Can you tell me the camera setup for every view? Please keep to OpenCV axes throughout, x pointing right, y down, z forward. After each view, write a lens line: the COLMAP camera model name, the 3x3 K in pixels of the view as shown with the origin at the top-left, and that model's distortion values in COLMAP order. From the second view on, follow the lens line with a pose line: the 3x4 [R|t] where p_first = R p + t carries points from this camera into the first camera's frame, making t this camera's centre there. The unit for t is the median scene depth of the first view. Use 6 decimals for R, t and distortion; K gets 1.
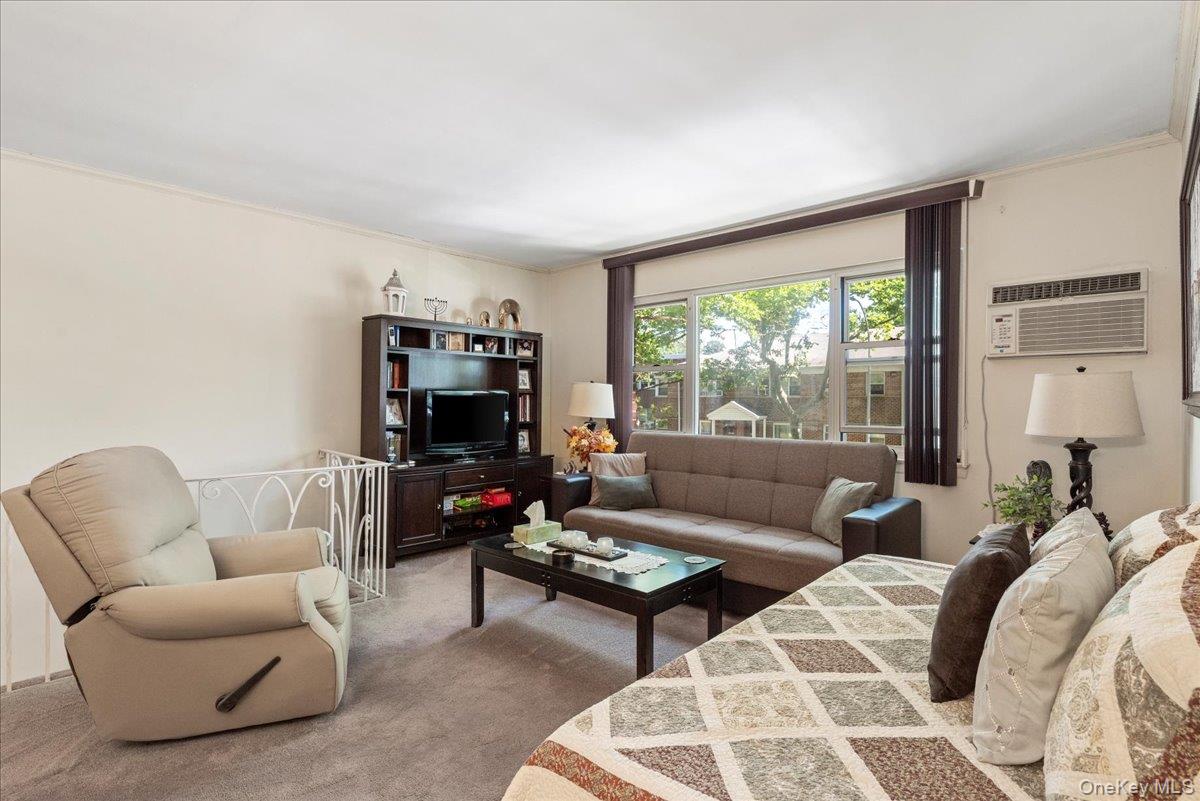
lens RADIAL K [[581.2, 0, 601.1], [0, 581.2, 403.5], [0, 0, 1]] dist [0.000520, -0.000315]
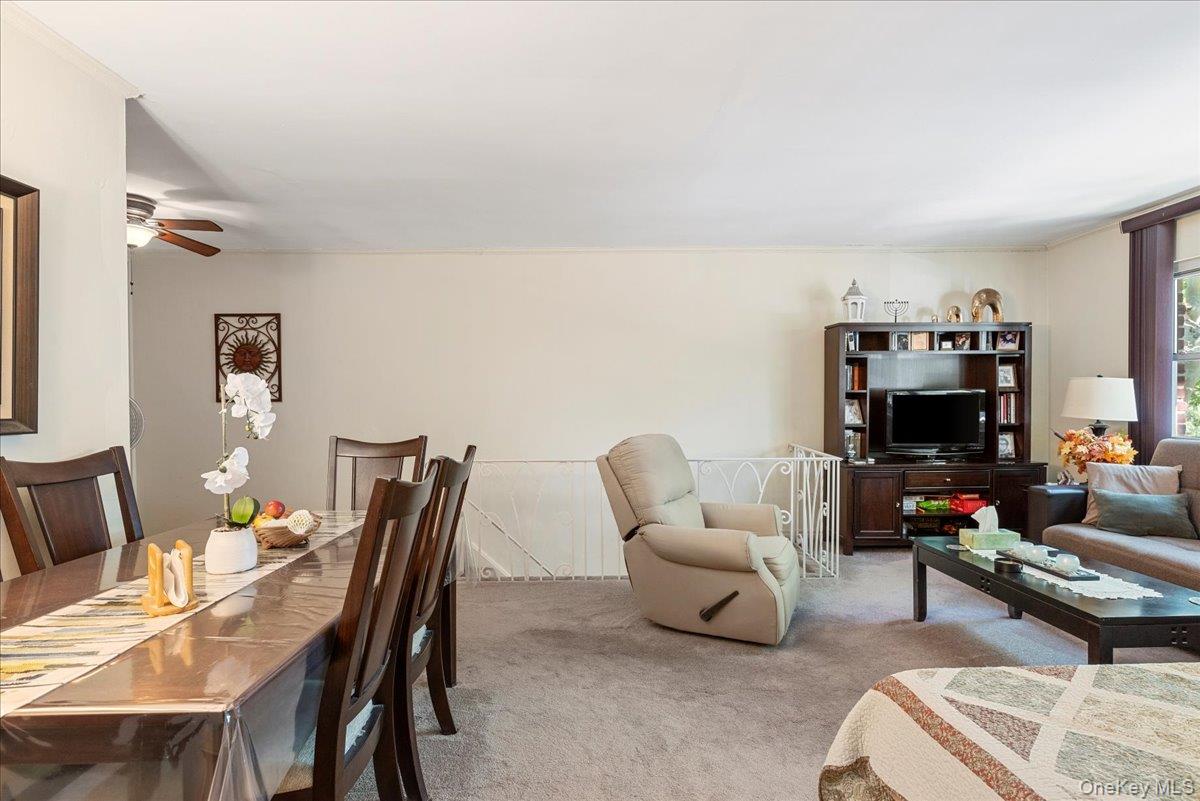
lens RADIAL K [[581.2, 0, 600.0], [0, 581.2, 403.4], [0, 0, 1]] dist [0.000520, -0.000315]
pose [[0.688891, -0.006586, -0.724835, 0.151137], [0.006606, 0.999974, -0.002807, -0.001897], [0.724835, -0.002854, 0.688916, -0.120463]]
